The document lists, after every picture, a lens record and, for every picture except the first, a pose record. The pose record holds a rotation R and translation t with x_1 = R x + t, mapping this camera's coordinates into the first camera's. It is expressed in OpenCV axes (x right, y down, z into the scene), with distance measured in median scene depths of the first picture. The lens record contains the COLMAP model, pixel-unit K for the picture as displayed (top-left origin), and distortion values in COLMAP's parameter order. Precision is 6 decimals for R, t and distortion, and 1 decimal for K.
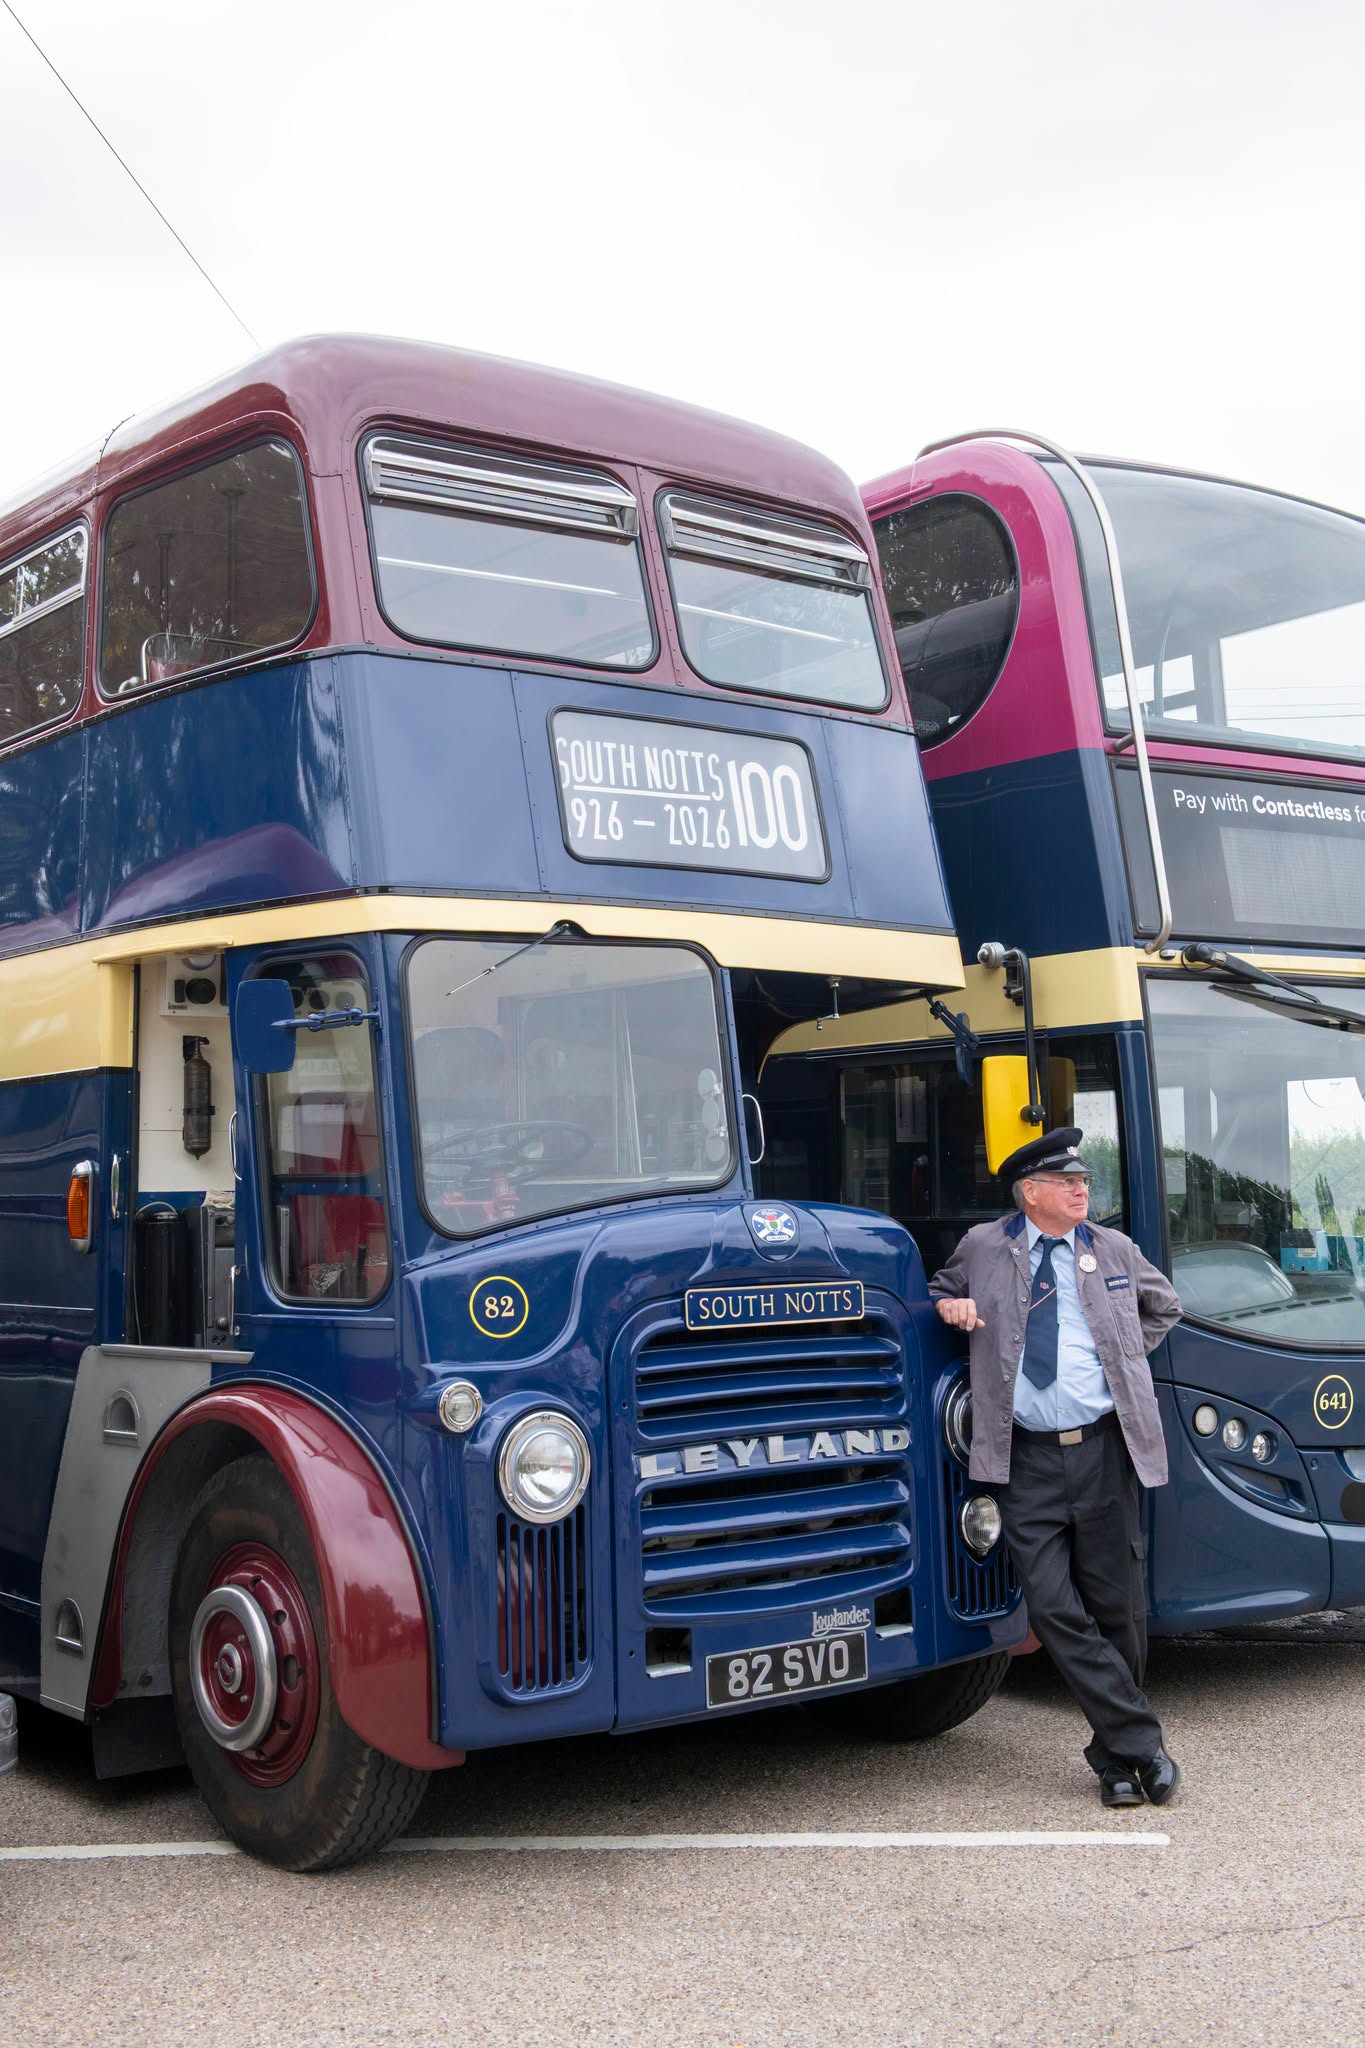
lens RADIAL K [[2335.2, 0, 677.1], [0, 2335.2, 993.1], [0, 0, 1]] dist [0.061375, 0.003512]
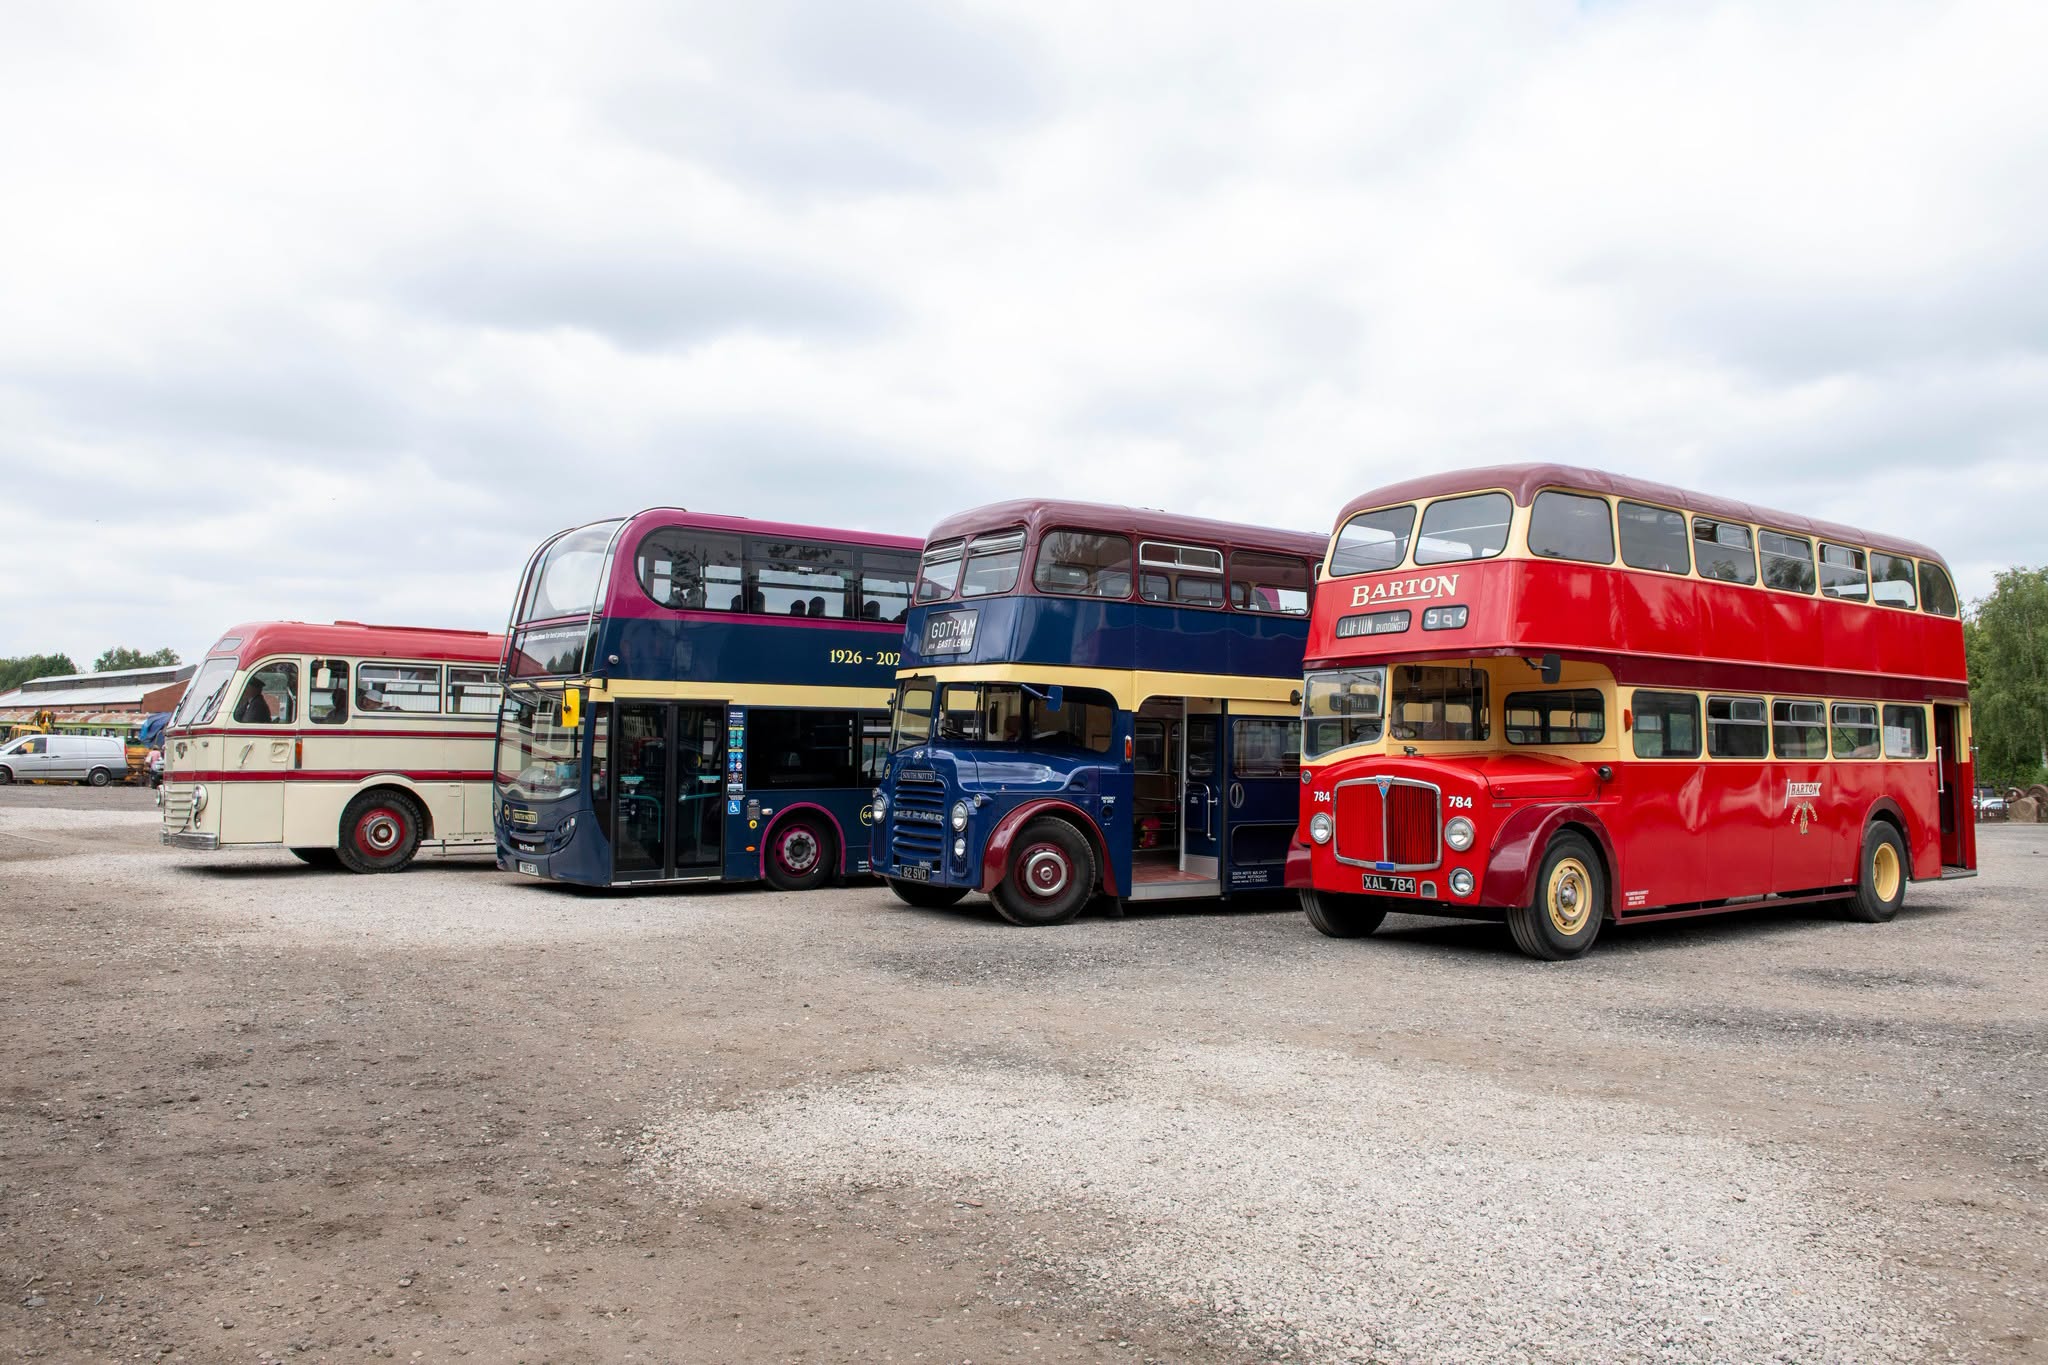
lens RADIAL K [[1488.1, 0, 1025.9], [0, 1488.1, 678.2], [0, 0, 1]] dist [-0.035439, -0.010071]
pose [[-0.035369, -0.031804, -0.998868, 2.352284], [0.063769, 0.997385, -0.034015, 0.070472], [0.997338, -0.064900, -0.033248, 1.250255]]
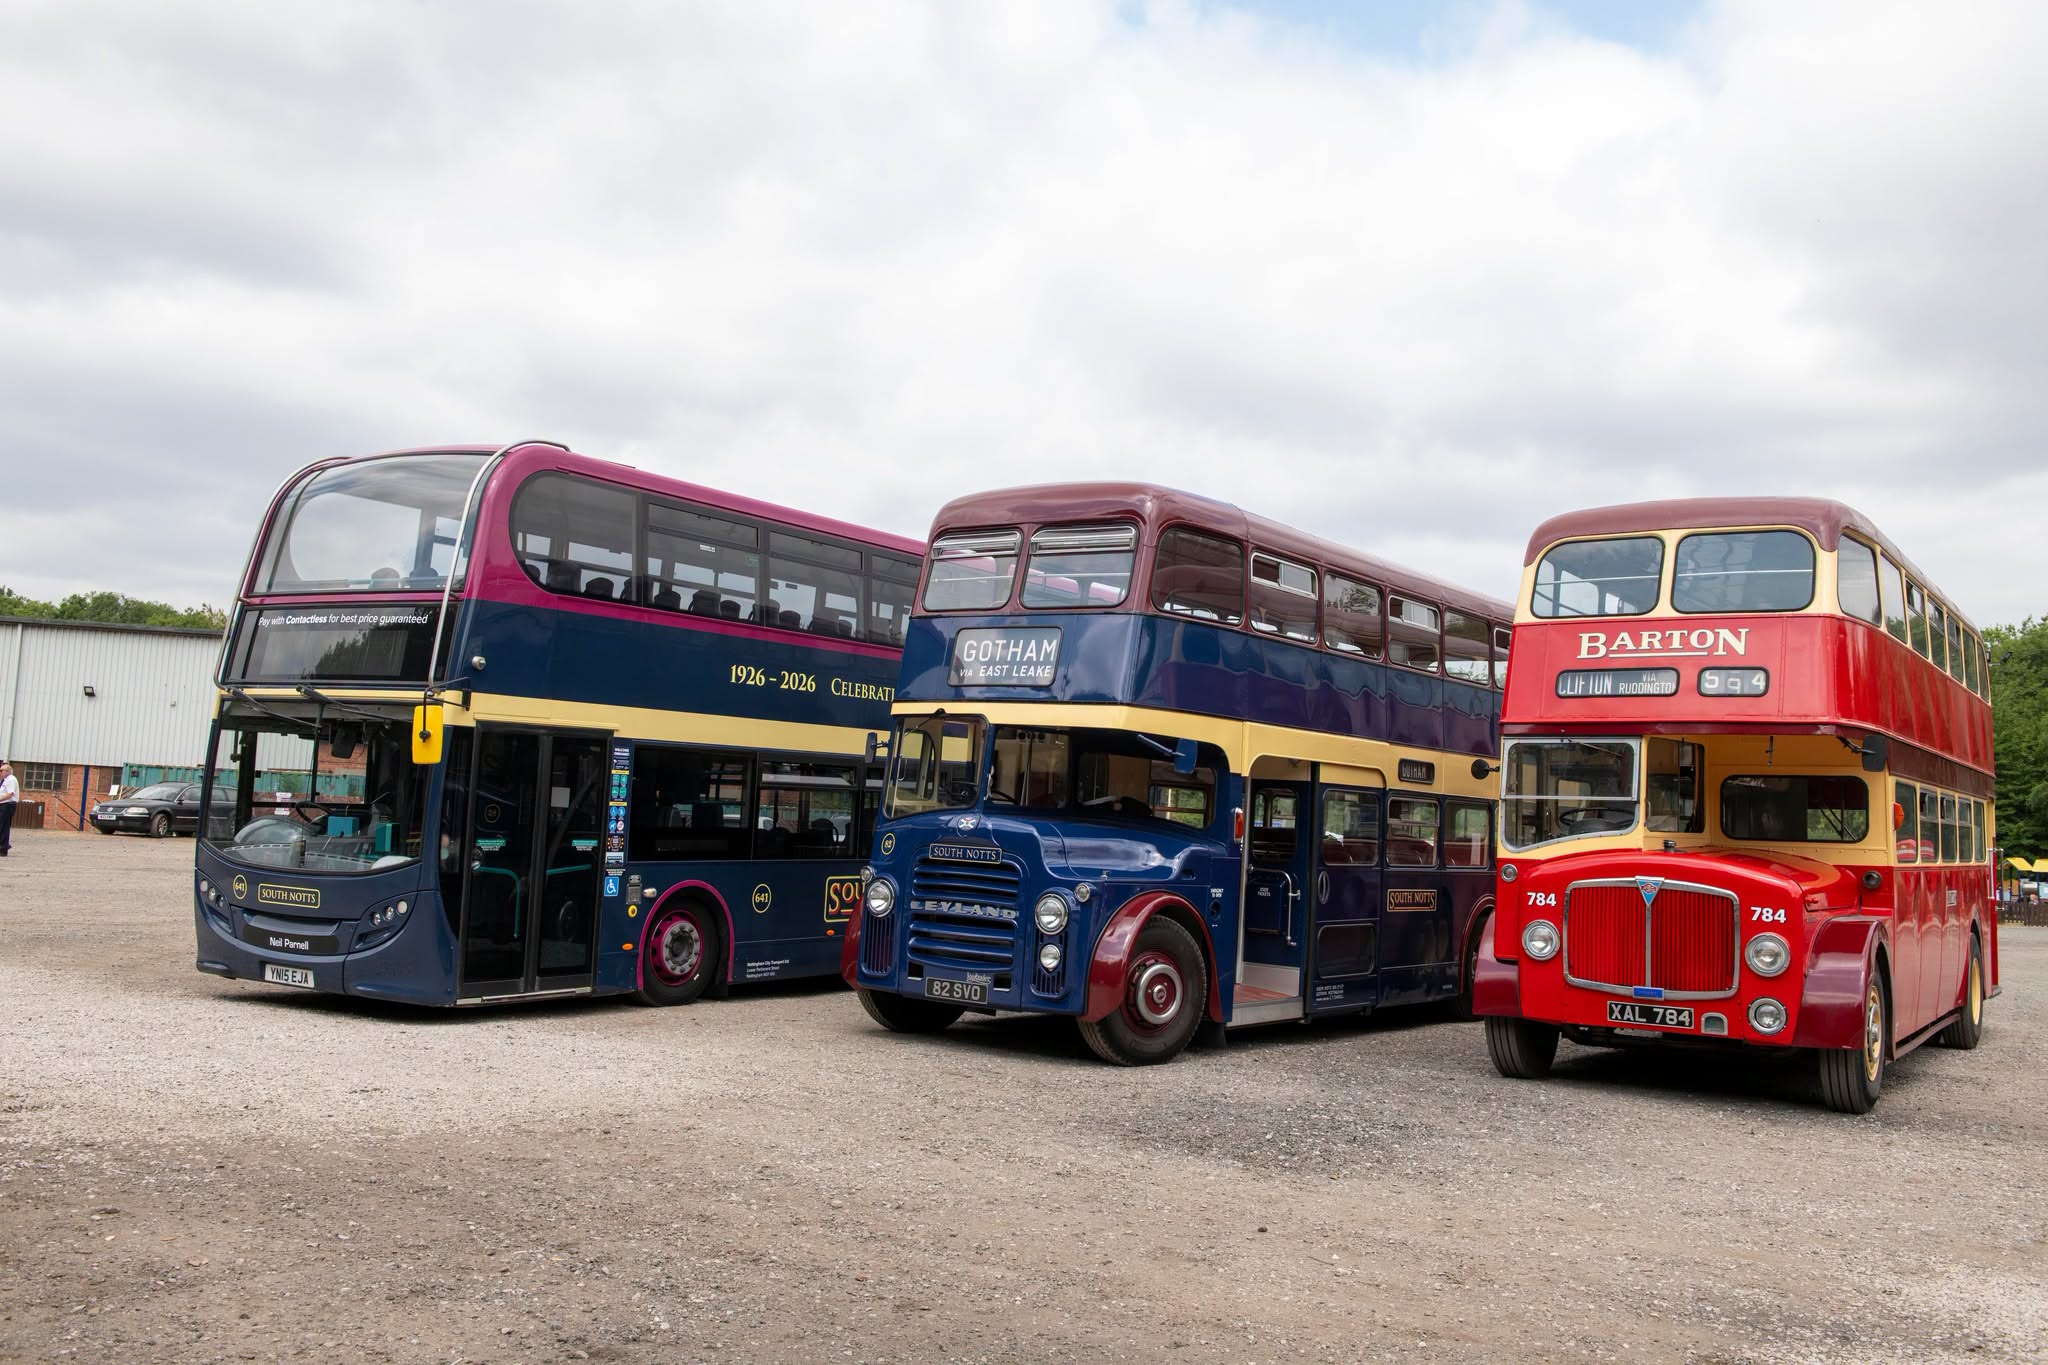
lens RADIAL K [[1787.1, 0, 1023.9], [0, 1787.1, 677.9], [0, 0, 1]] dist [0.000422, -0.004108]
pose [[0.287706, -0.040446, -0.956864, 1.971941], [0.018351, 0.999157, -0.036715, 0.011517], [0.957543, -0.006997, 0.288206, 0.486965]]
